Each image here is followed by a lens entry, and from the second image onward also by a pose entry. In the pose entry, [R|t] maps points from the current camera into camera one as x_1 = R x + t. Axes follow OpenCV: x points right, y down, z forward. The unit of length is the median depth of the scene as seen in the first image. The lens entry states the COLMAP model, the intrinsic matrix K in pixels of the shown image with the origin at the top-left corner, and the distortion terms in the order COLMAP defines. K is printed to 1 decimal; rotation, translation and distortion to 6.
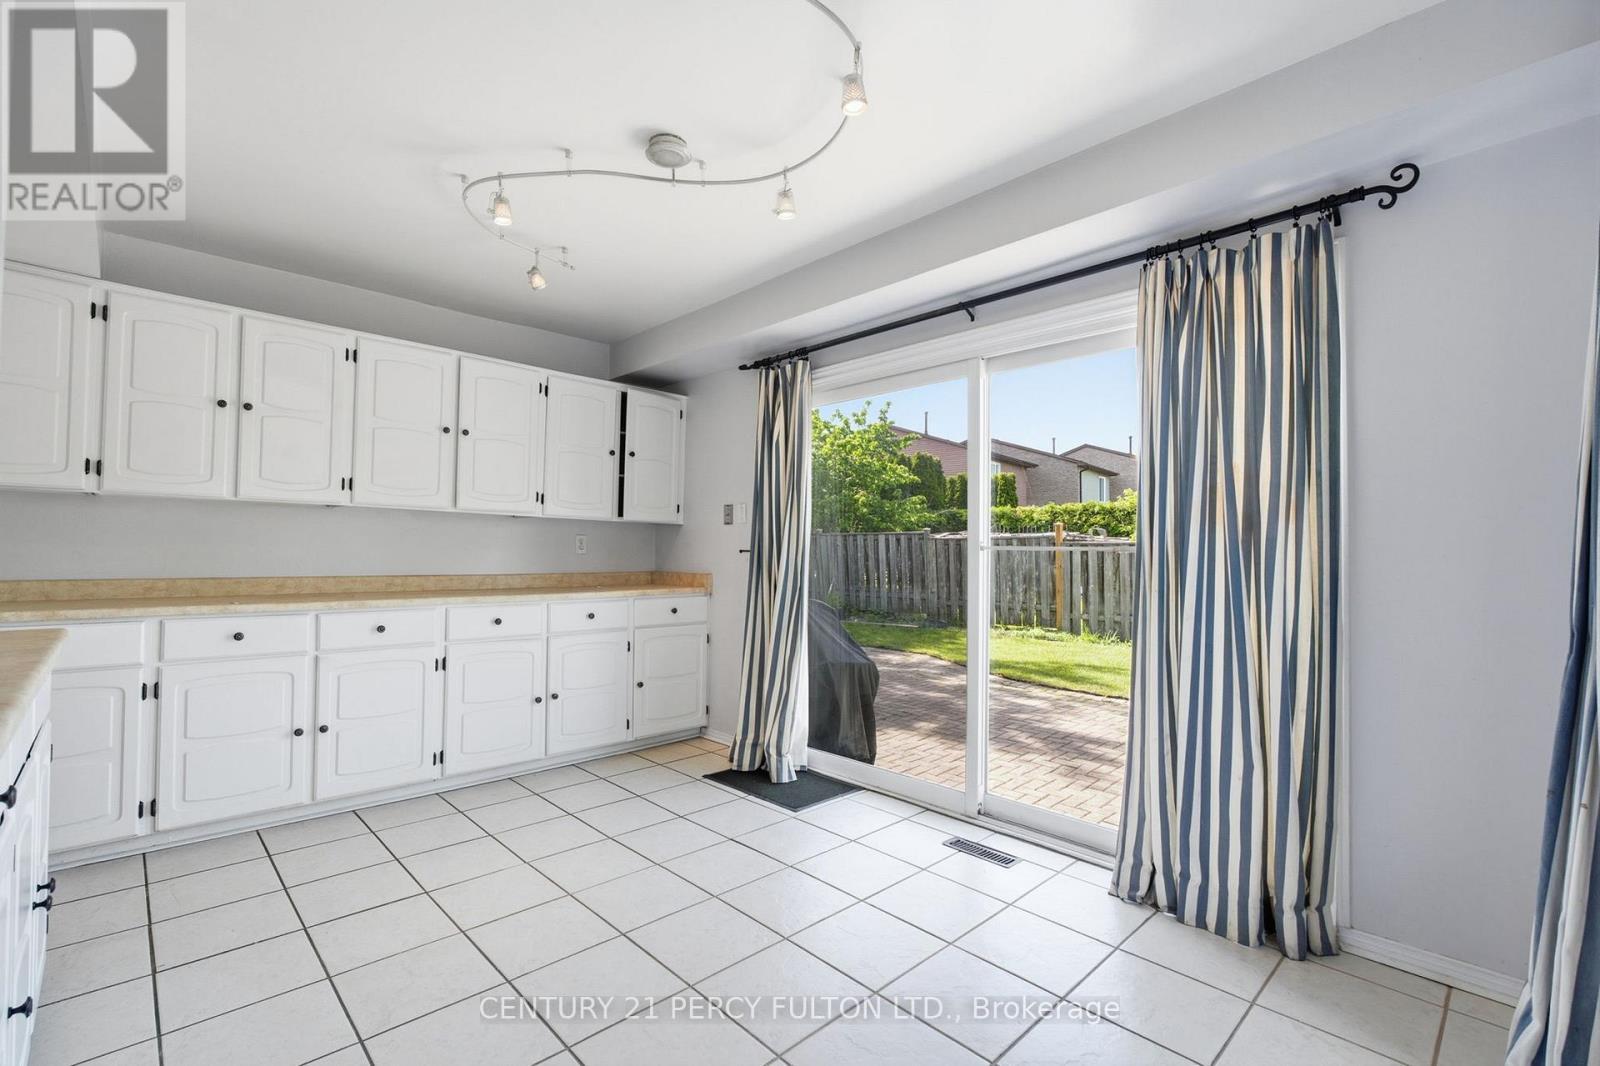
lens RADIAL K [[715.9, 0, 793.2], [0, 715.9, 539.6], [0, 0, 1]] dist [0.000220, 0.000763]
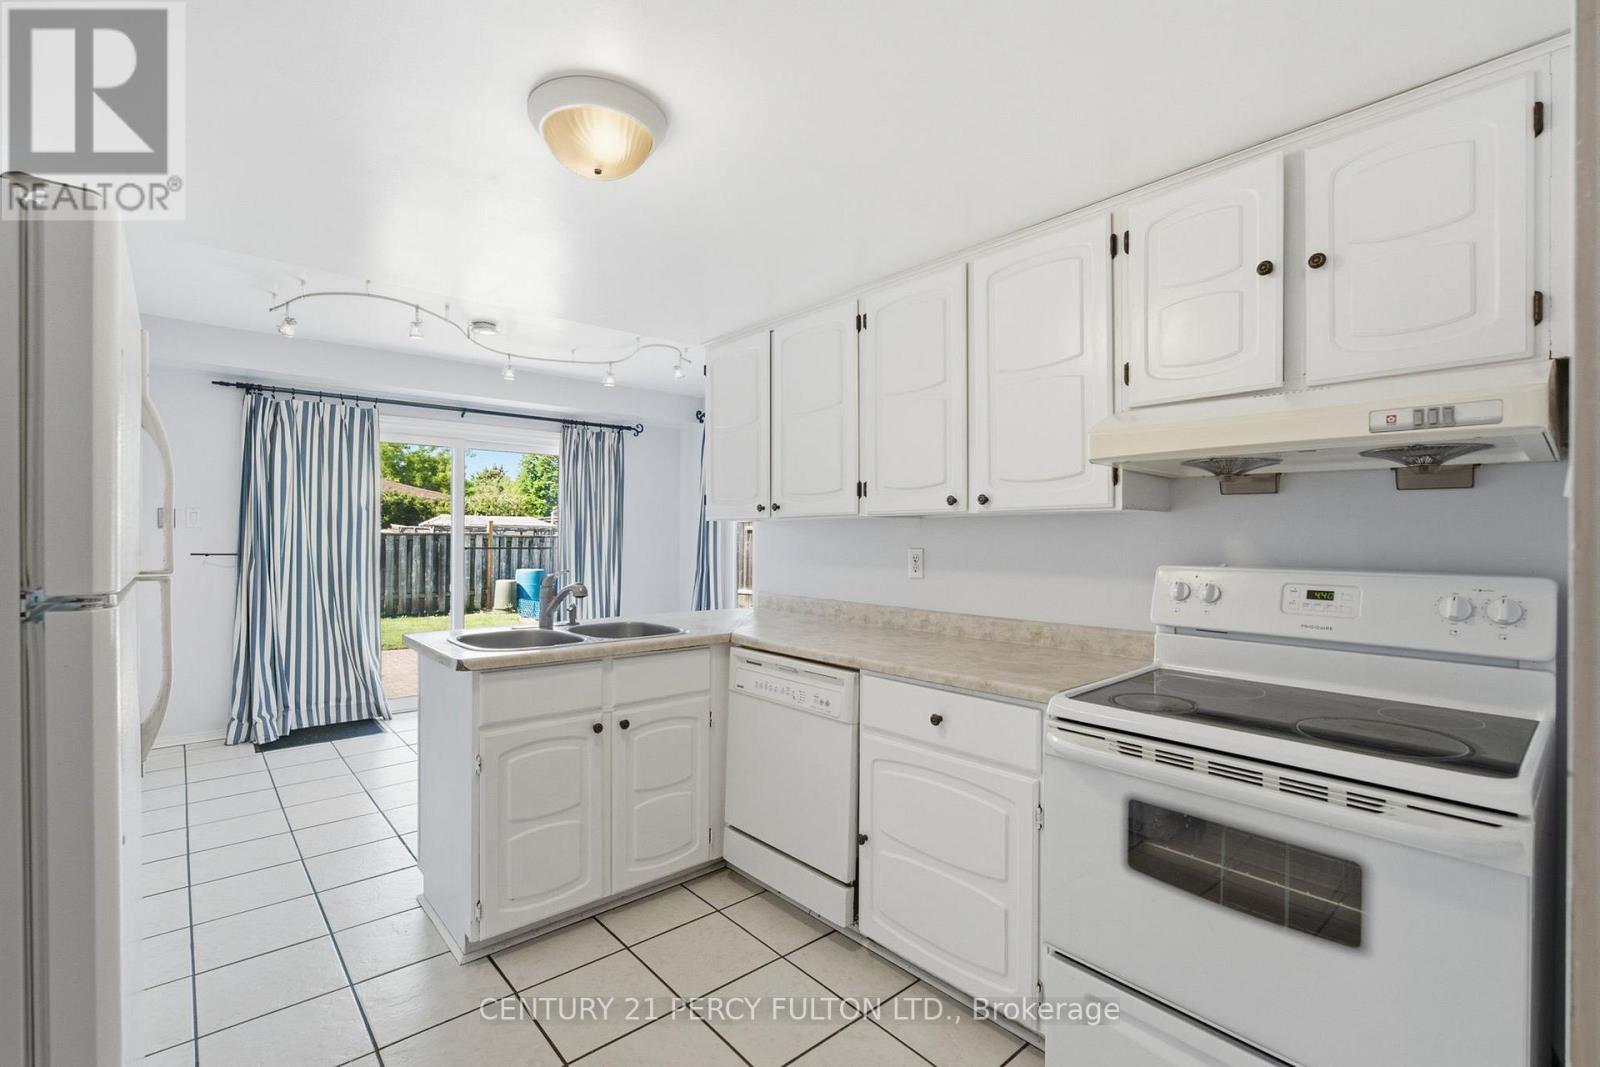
lens RADIAL K [[715.9, 0, 793.2], [0, 715.9, 540.1], [0, 0, 1]] dist [0.000220, 0.000763]
pose [[0.052576, -0.014046, 0.998518, -1.806219], [-0.027851, 0.999491, 0.015526, -0.078069], [-0.998228, -0.028626, 0.052158, 0.145009]]
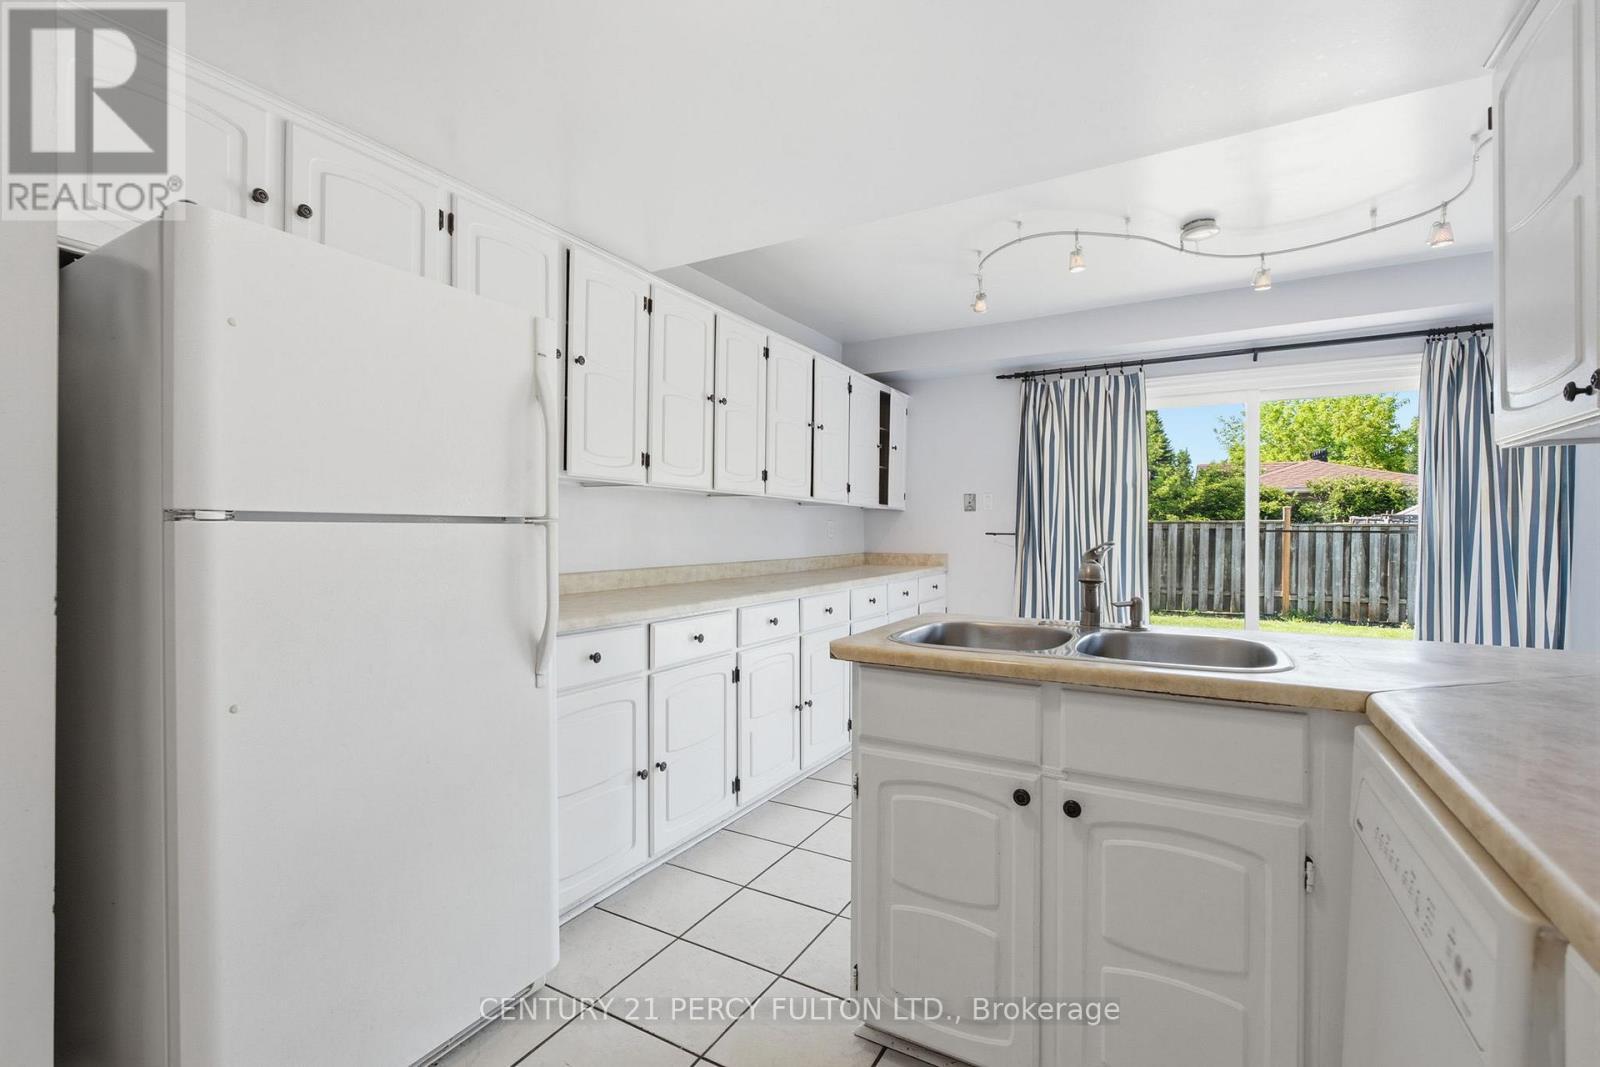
lens RADIAL K [[715.9, 0, 793.2], [0, 715.9, 540.1], [0, 0, 1]] dist [0.000220, 0.000763]
pose [[0.957733, -0.009983, 0.287486, -1.204896], [-0.000881, 0.999291, 0.037636, -0.031518], [-0.287658, -0.036299, 0.957045, -0.039454]]
